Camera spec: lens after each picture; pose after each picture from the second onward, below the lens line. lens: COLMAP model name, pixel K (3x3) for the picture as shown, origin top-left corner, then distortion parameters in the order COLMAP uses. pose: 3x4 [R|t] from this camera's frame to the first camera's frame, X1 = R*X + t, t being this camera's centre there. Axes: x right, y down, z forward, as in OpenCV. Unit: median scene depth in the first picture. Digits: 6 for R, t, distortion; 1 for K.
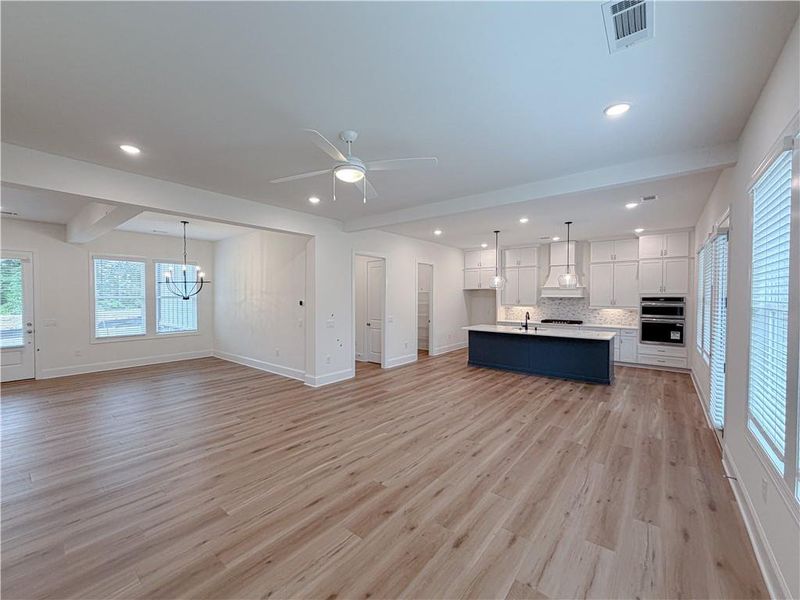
lens RADIAL K [[329.0, 0, 386.4], [0, 329.0, 307.1], [0, 0, 1]] dist [-0.008510, 0.000170]
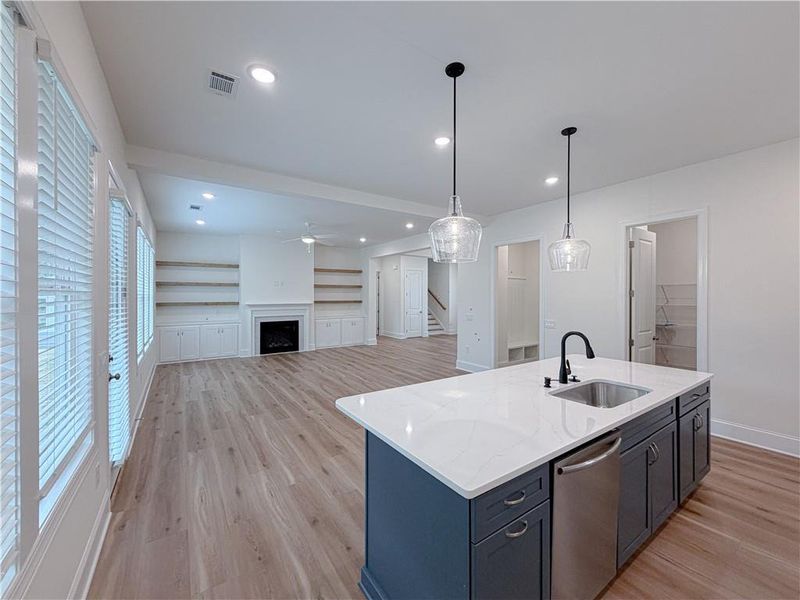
lens RADIAL K [[329.0, 0, 401.8], [0, 329.0, 297.5], [0, 0, 1]] dist [-0.008510, 0.000170]
pose [[-0.267987, 0.005529, -0.963407, 0.924002], [-0.040013, 0.999057, 0.016864, -0.021590], [0.962591, 0.043069, -0.267513, 1.067774]]
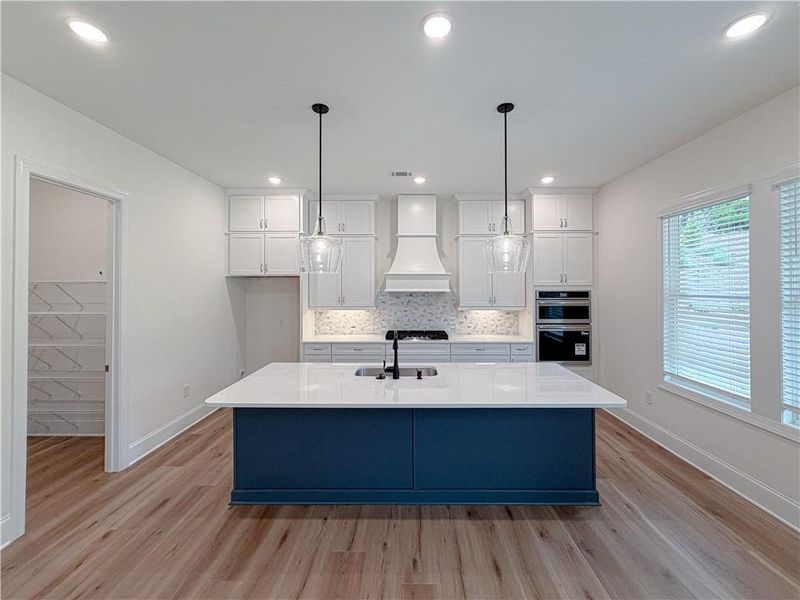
lens RADIAL K [[329.0, 0, 406.3], [0, 329.0, 285.6], [0, 0, 1]] dist [-0.008510, 0.000170]
pose [[0.768278, 0.004619, 0.640100, 0.218441], [0.023950, 0.999066, -0.035955, -0.029112], [-0.639668, 0.042954, 0.767450, 0.799454]]
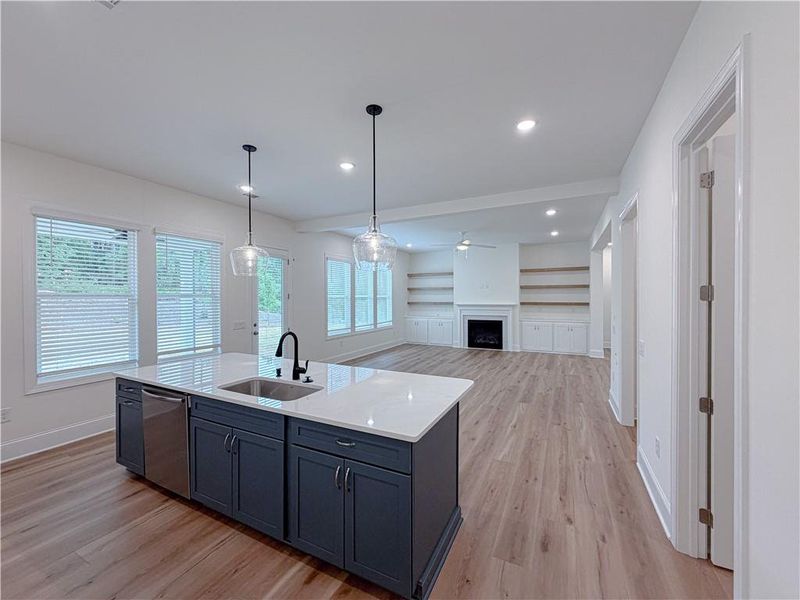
lens RADIAL K [[319.5, 0, 388.6], [0, 319.5, 297.8], [0, 0, 1]] dist [-0.004651, -0.000050]
pose [[-0.978098, 0.004599, -0.208096, 0.465875], [-0.004112, 0.999134, 0.041411, -0.042855], [0.208106, 0.041359, -0.977231, 1.579278]]
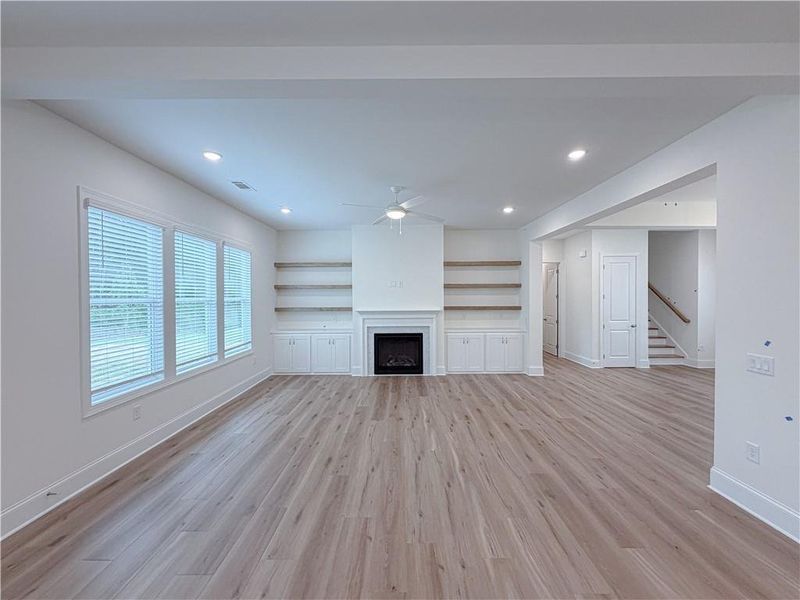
lens RADIAL K [[329.0, 0, 394.5], [0, 329.0, 300.3], [0, 0, 1]] dist [-0.008510, 0.000170]
pose [[-0.772280, 0.011763, -0.635173, 0.399304], [-0.020564, 0.998842, 0.043500, -0.030343], [0.634949, 0.046656, -0.771144, 1.013021]]
